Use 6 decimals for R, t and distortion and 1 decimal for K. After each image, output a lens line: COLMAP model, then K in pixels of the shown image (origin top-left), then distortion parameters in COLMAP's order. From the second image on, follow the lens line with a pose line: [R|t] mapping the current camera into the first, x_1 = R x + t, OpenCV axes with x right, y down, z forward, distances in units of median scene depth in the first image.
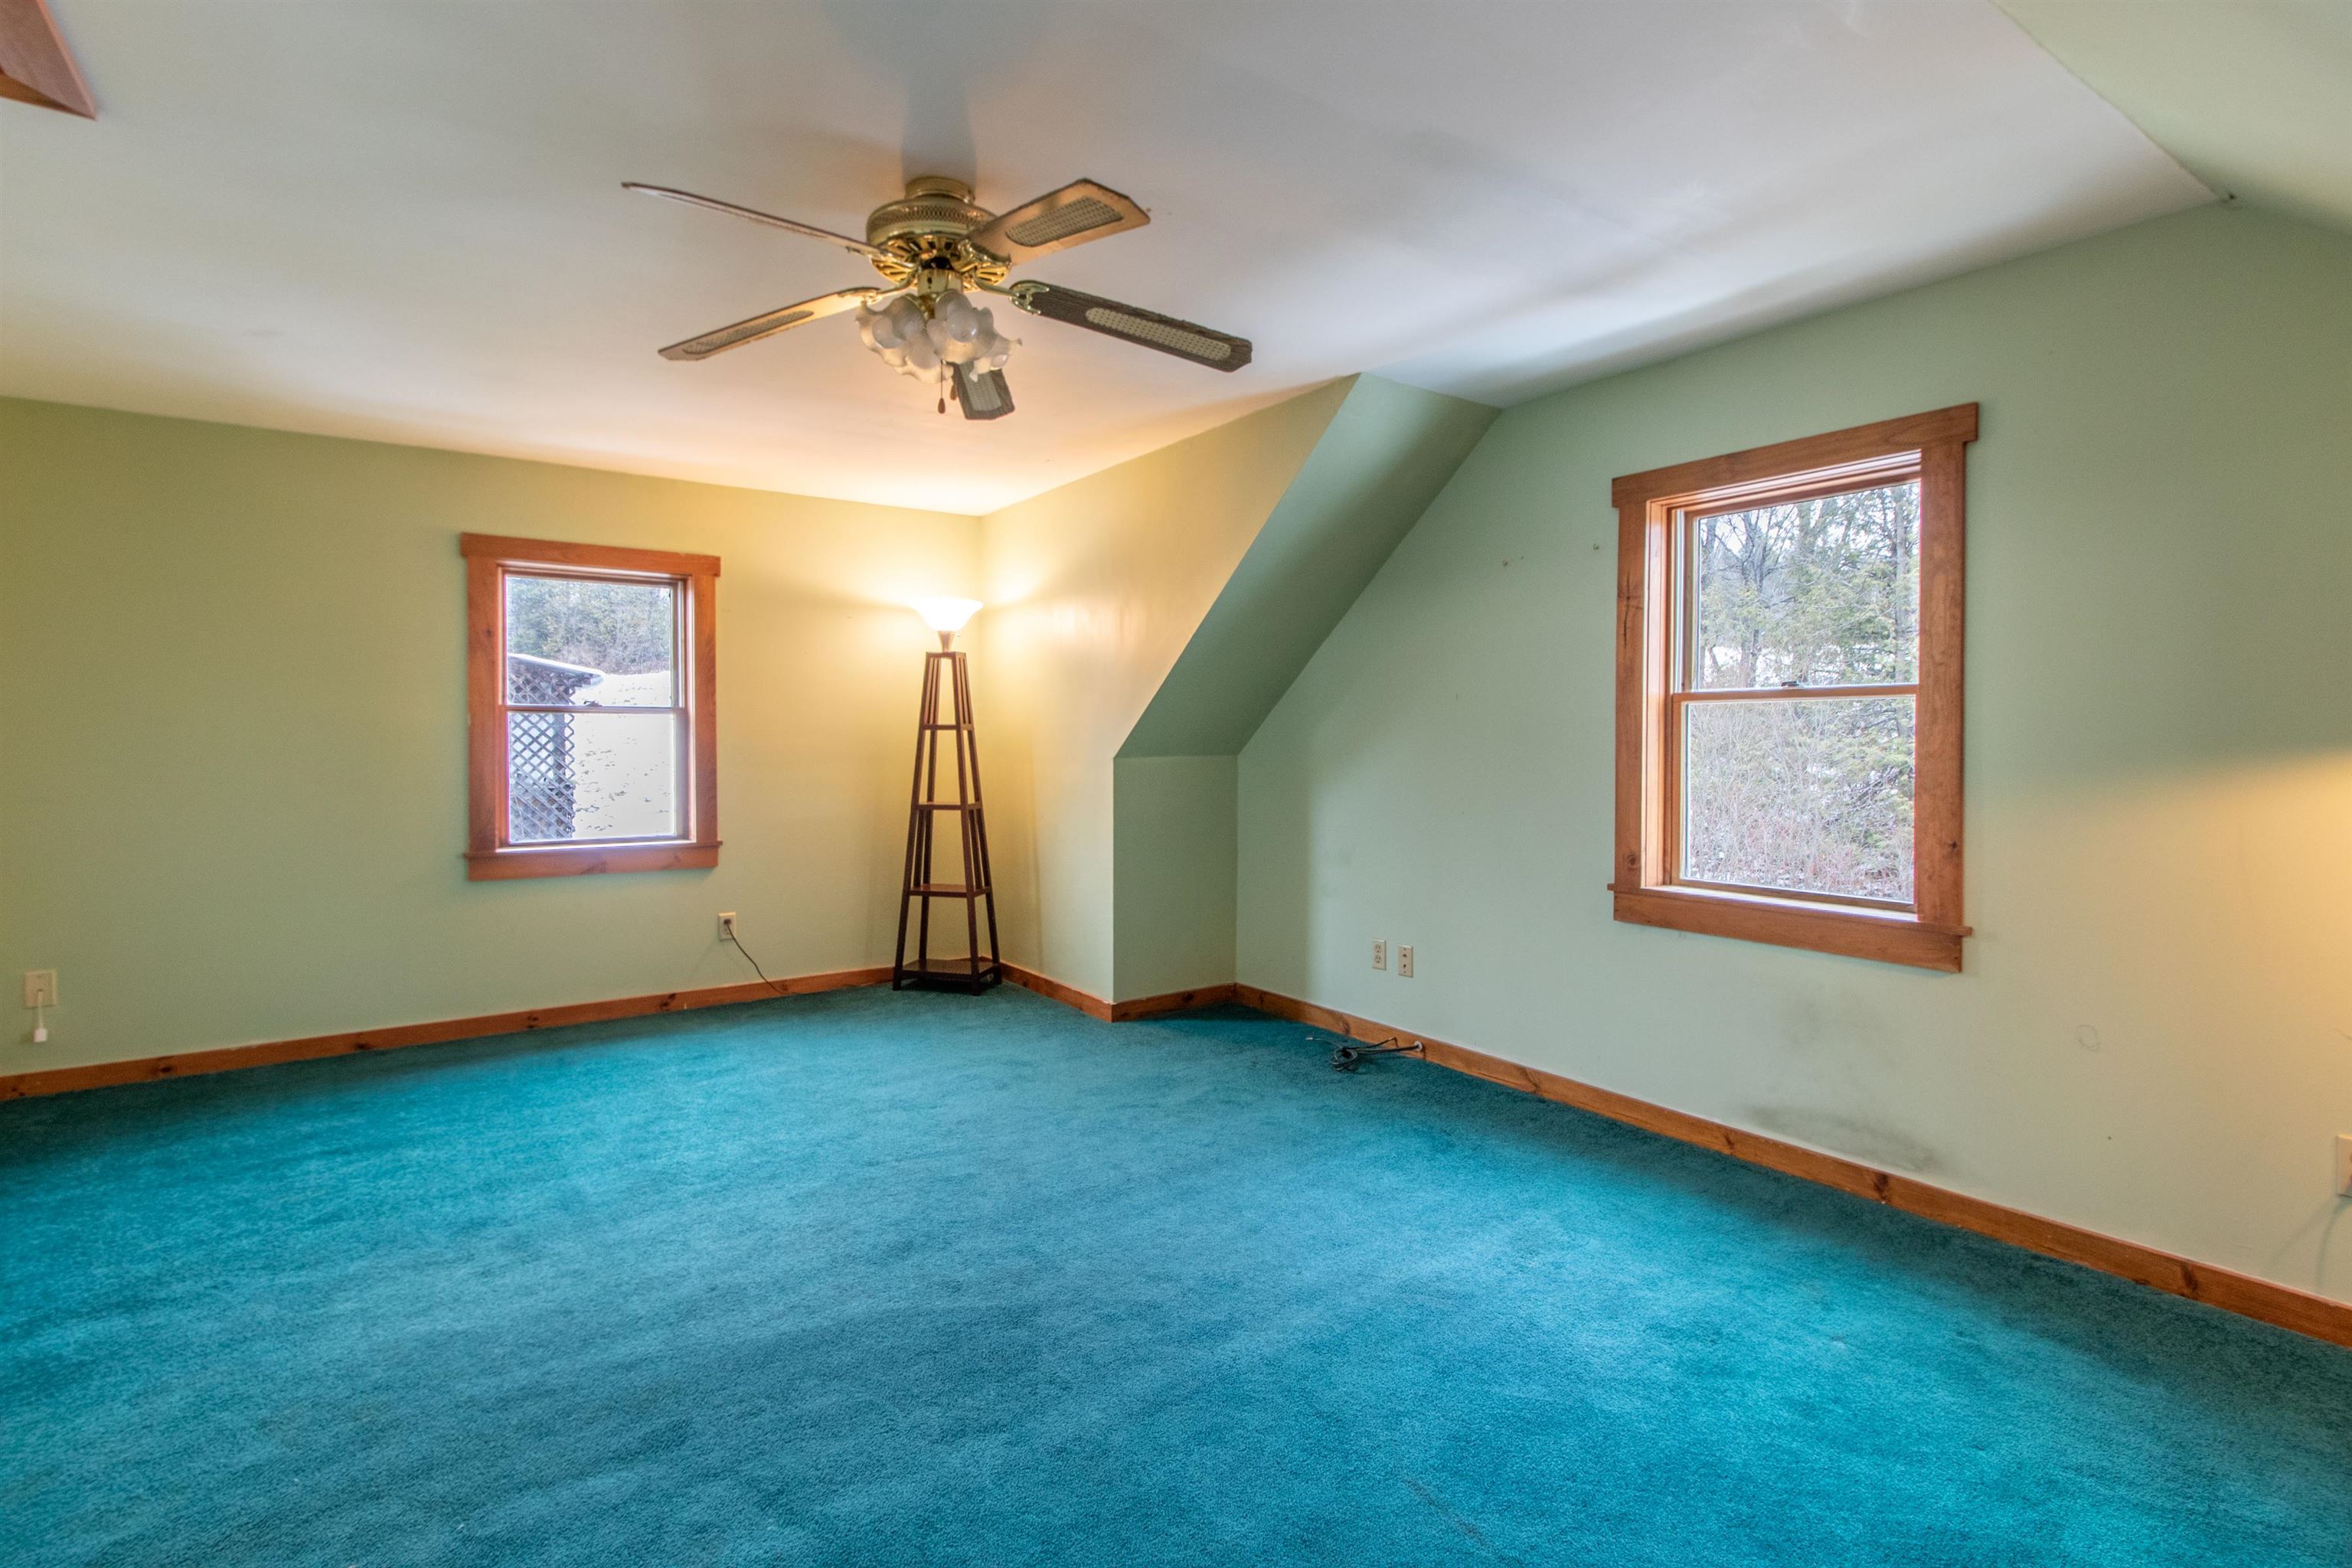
lens RADIAL K [[1095.0, 0, 1175.6], [0, 1095.0, 752.2], [0, 0, 1]] dist [0.000778, 0.000114]
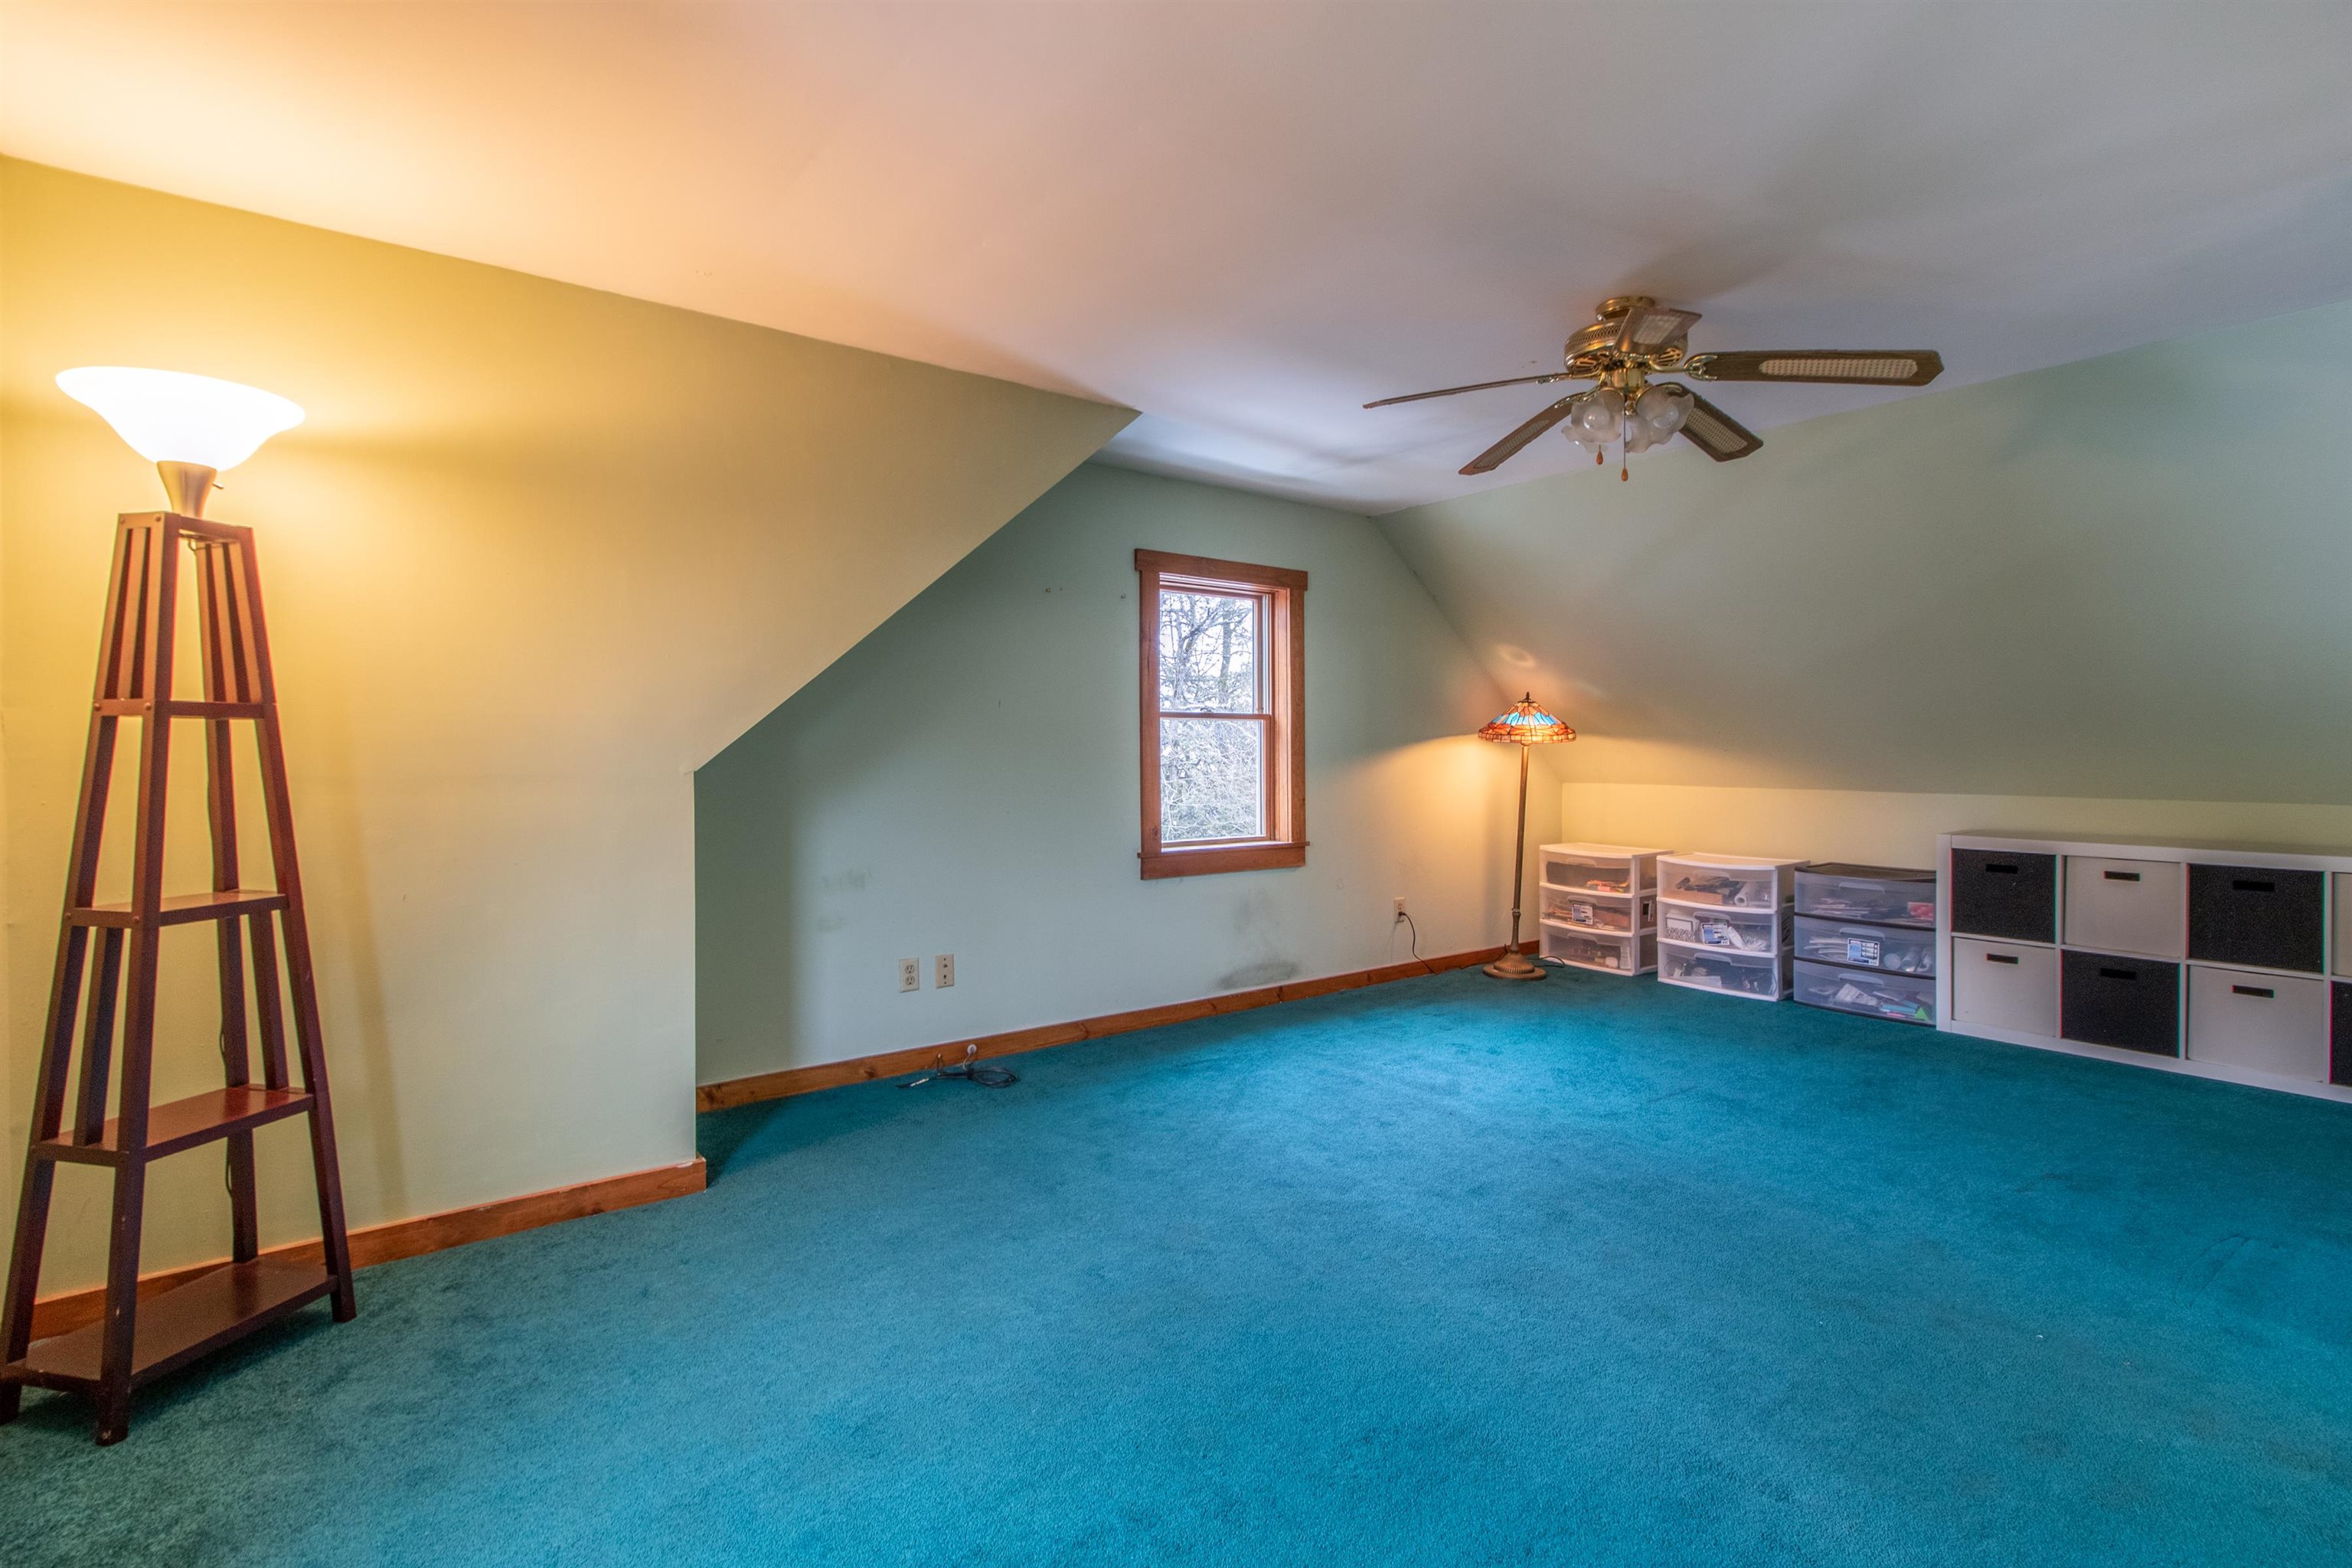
lens RADIAL K [[1085.9, 0, 1142.3], [0, 1085.9, 774.8], [0, 0, 1]] dist [0.001479, 0.000275]
pose [[0.003293, -0.023138, 0.999727, -0.849941], [0.015185, 0.999618, 0.023086, -0.004859], [-0.999879, 0.015105, 0.003643, 0.919396]]
